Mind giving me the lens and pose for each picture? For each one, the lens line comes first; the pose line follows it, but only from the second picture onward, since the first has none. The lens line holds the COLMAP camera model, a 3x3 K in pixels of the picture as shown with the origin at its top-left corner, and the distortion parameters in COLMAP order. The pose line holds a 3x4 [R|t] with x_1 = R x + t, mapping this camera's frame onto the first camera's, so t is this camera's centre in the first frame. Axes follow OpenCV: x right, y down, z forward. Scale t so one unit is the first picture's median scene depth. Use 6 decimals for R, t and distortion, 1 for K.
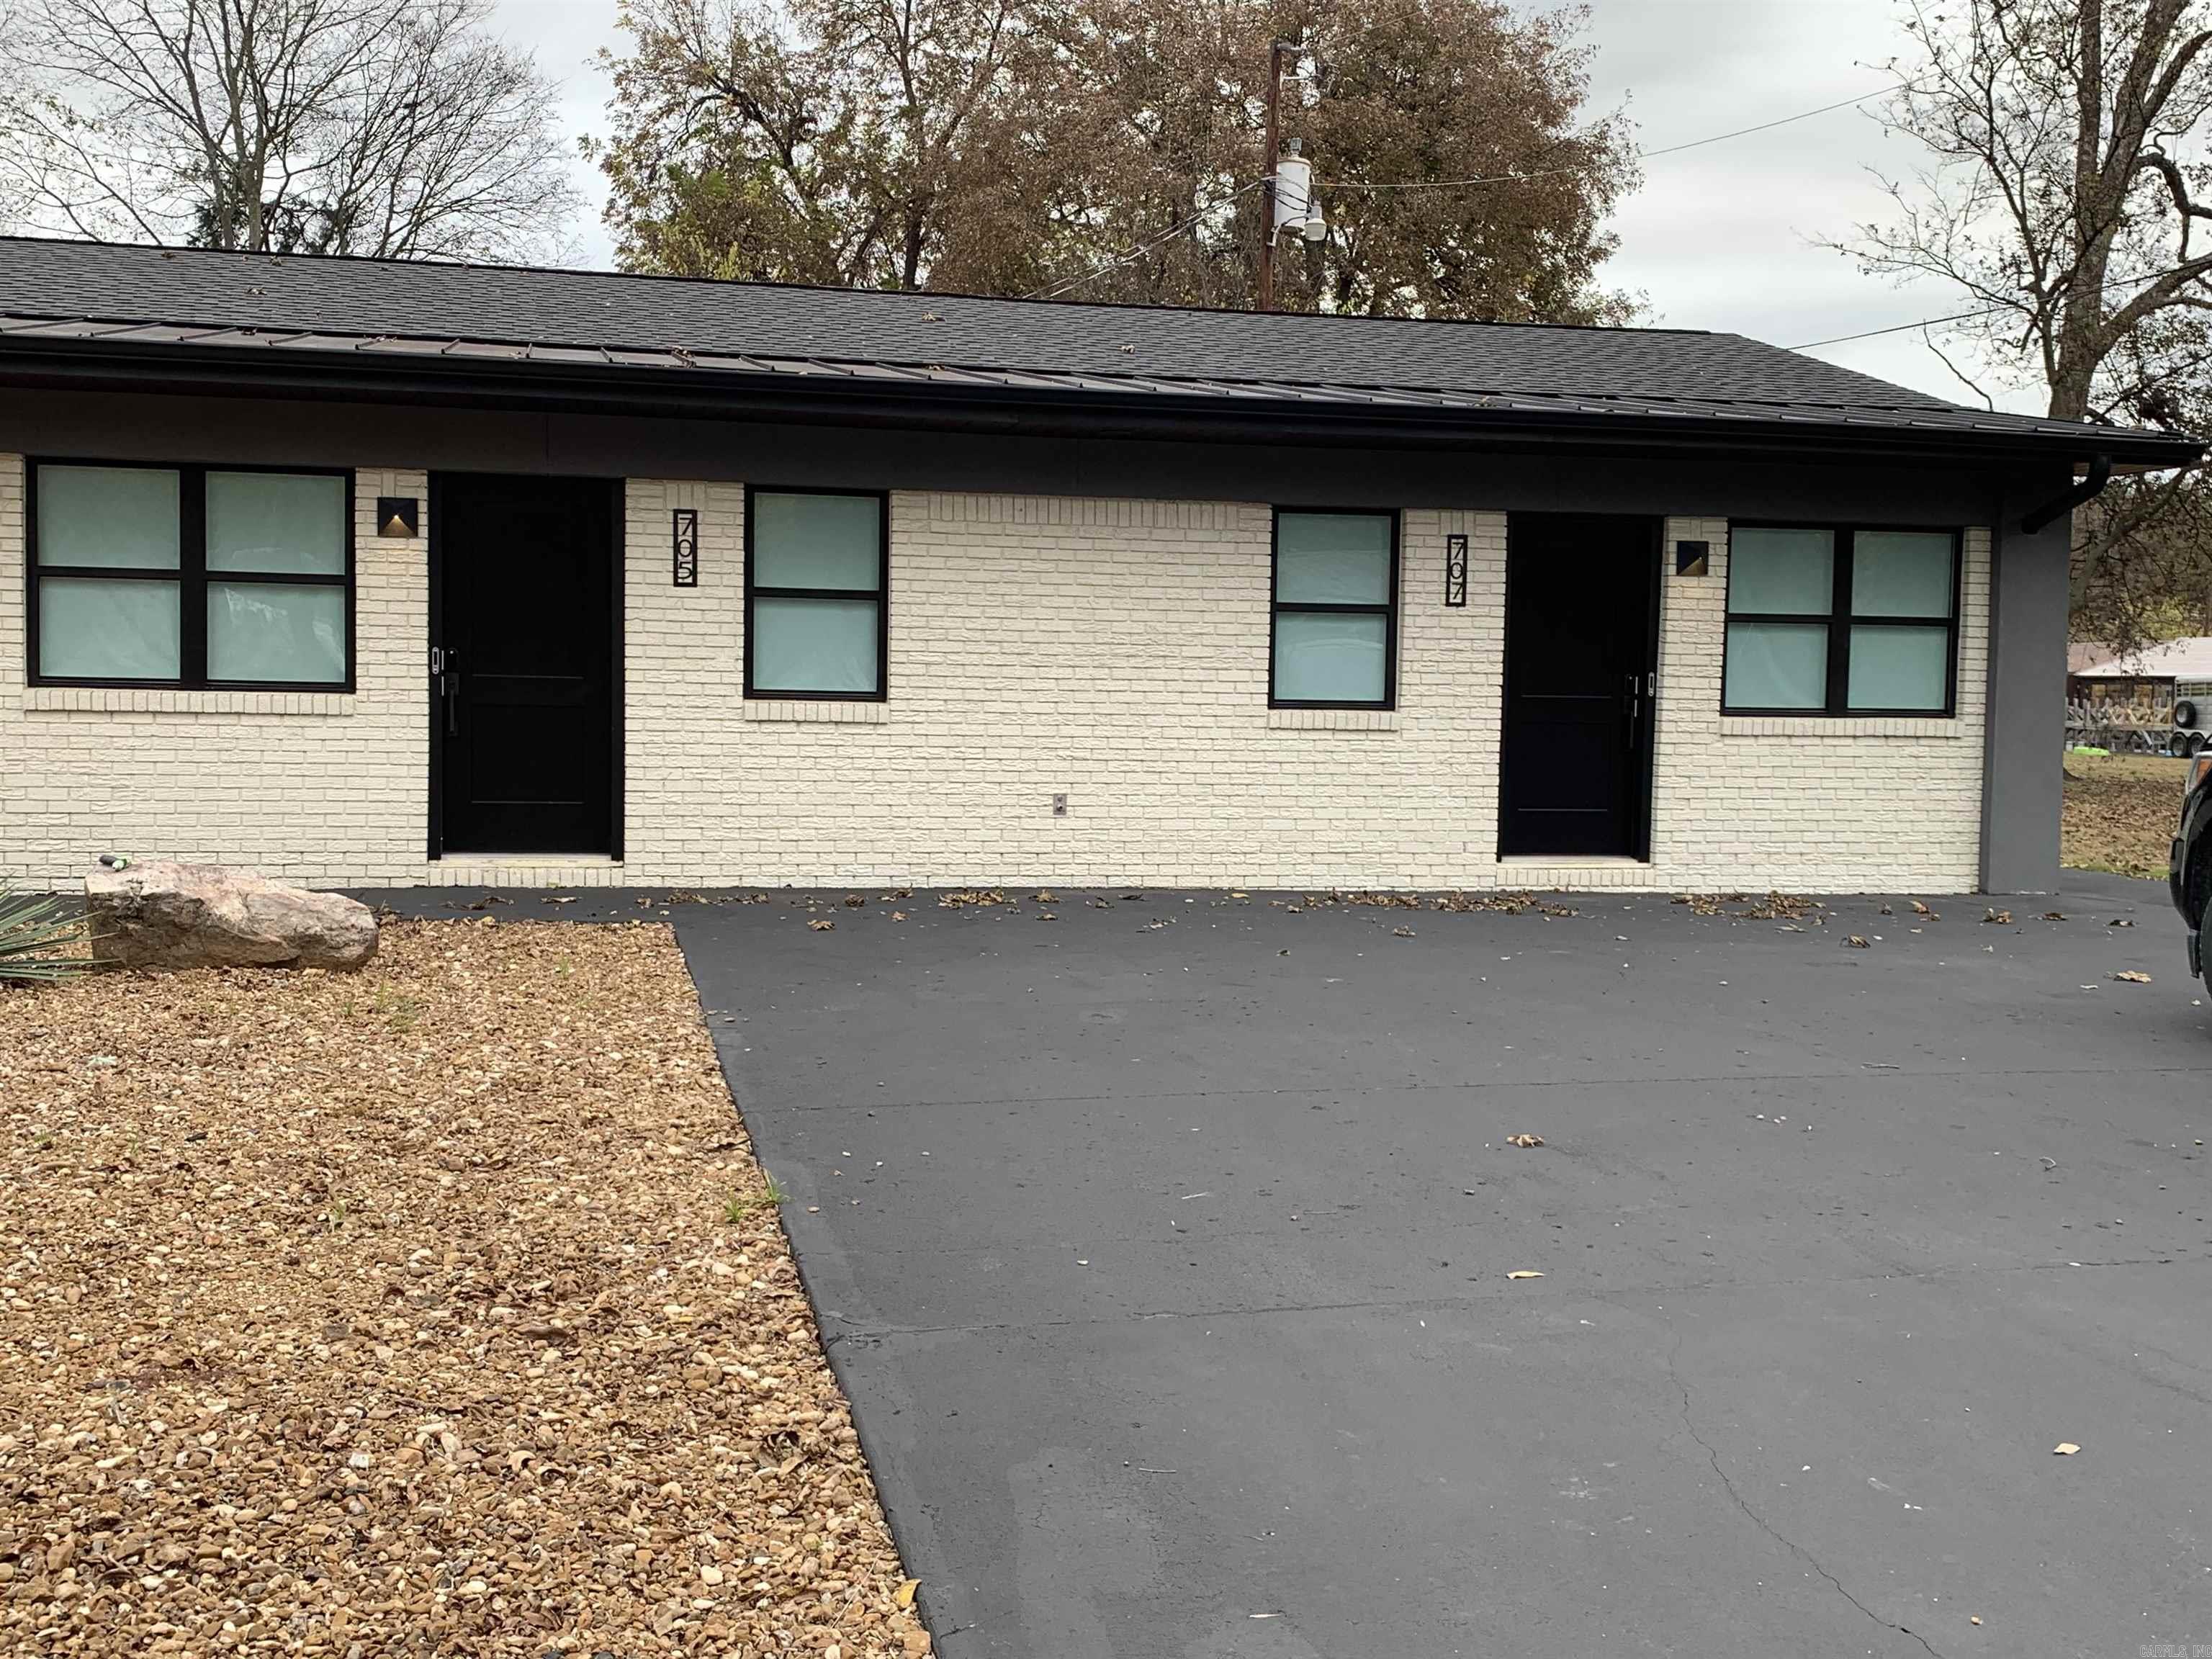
lens RADIAL K [[2308.8, 0, 1107.0], [0, 2308.8, 791.6], [0, 0, 1]] dist [0.020177, -0.033992]
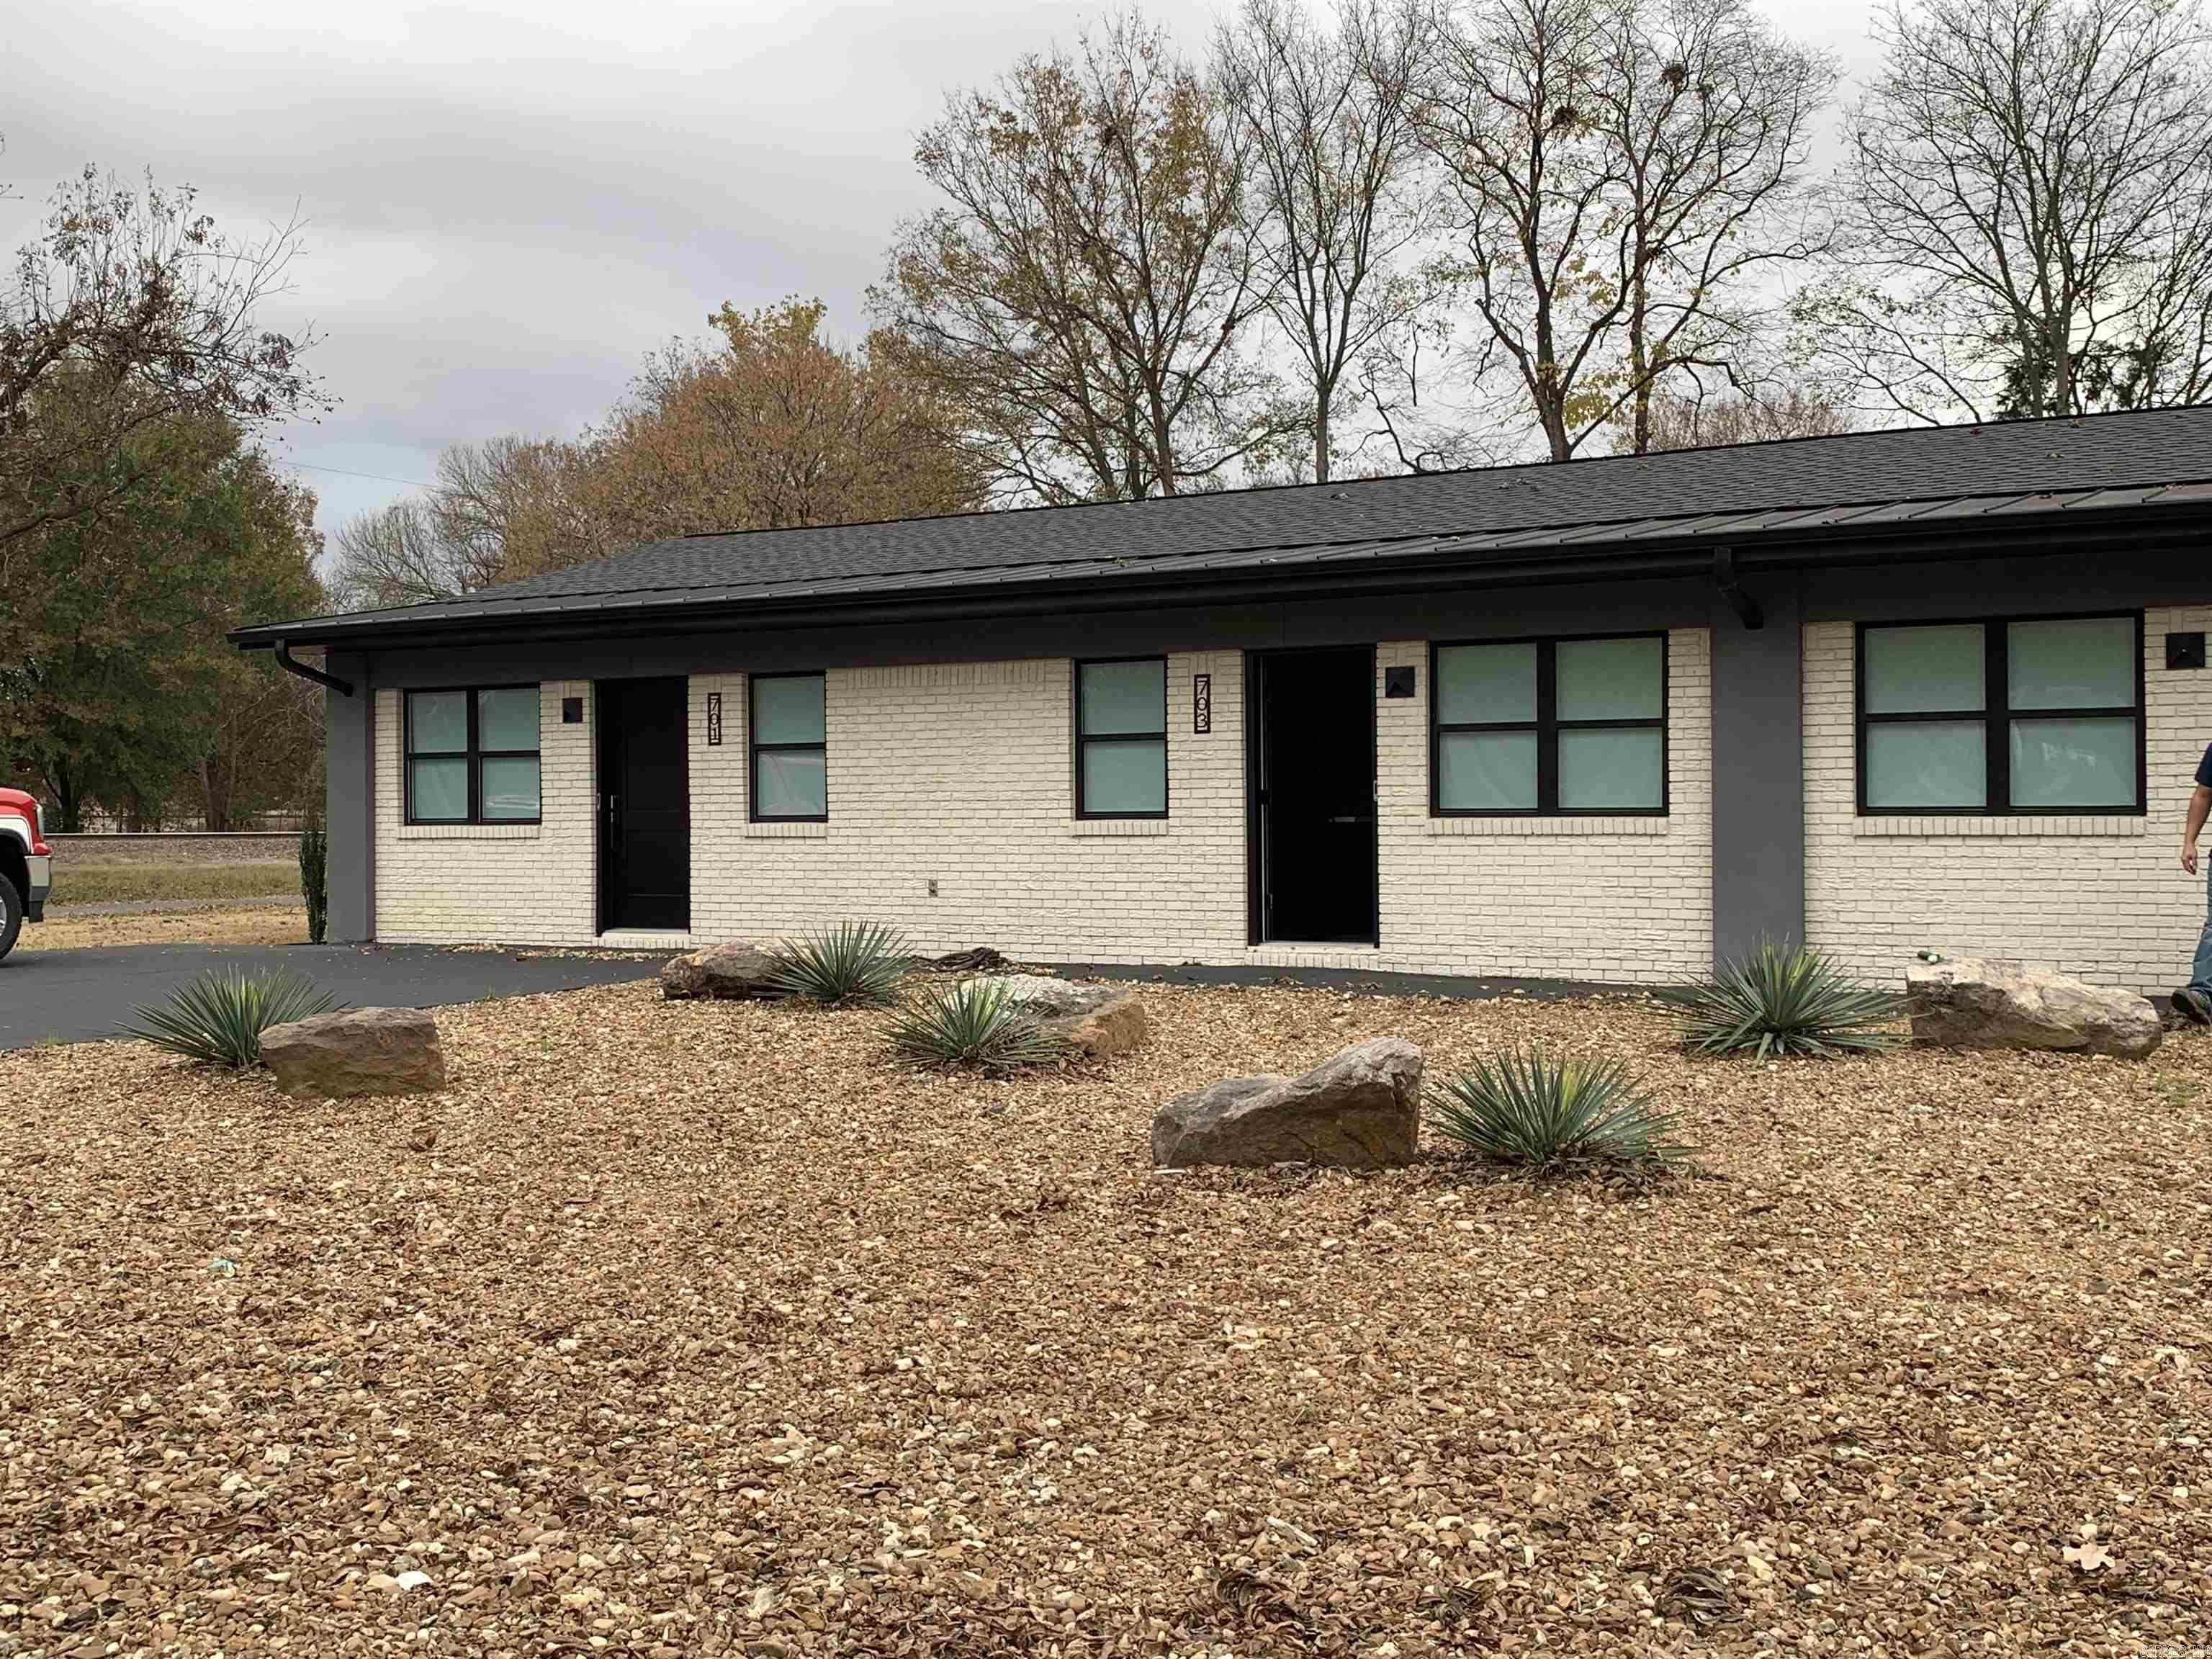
lens RADIAL K [[2308.8, 0, 1107.0], [0, 2308.8, 791.6], [0, 0, 1]] dist [0.020177, -0.033992]
pose [[0.733569, -0.026837, -0.679085, 0.054611], [-0.015119, 0.998328, -0.055785, 0.014250], [0.679446, 0.051189, 0.731937, -0.124998]]
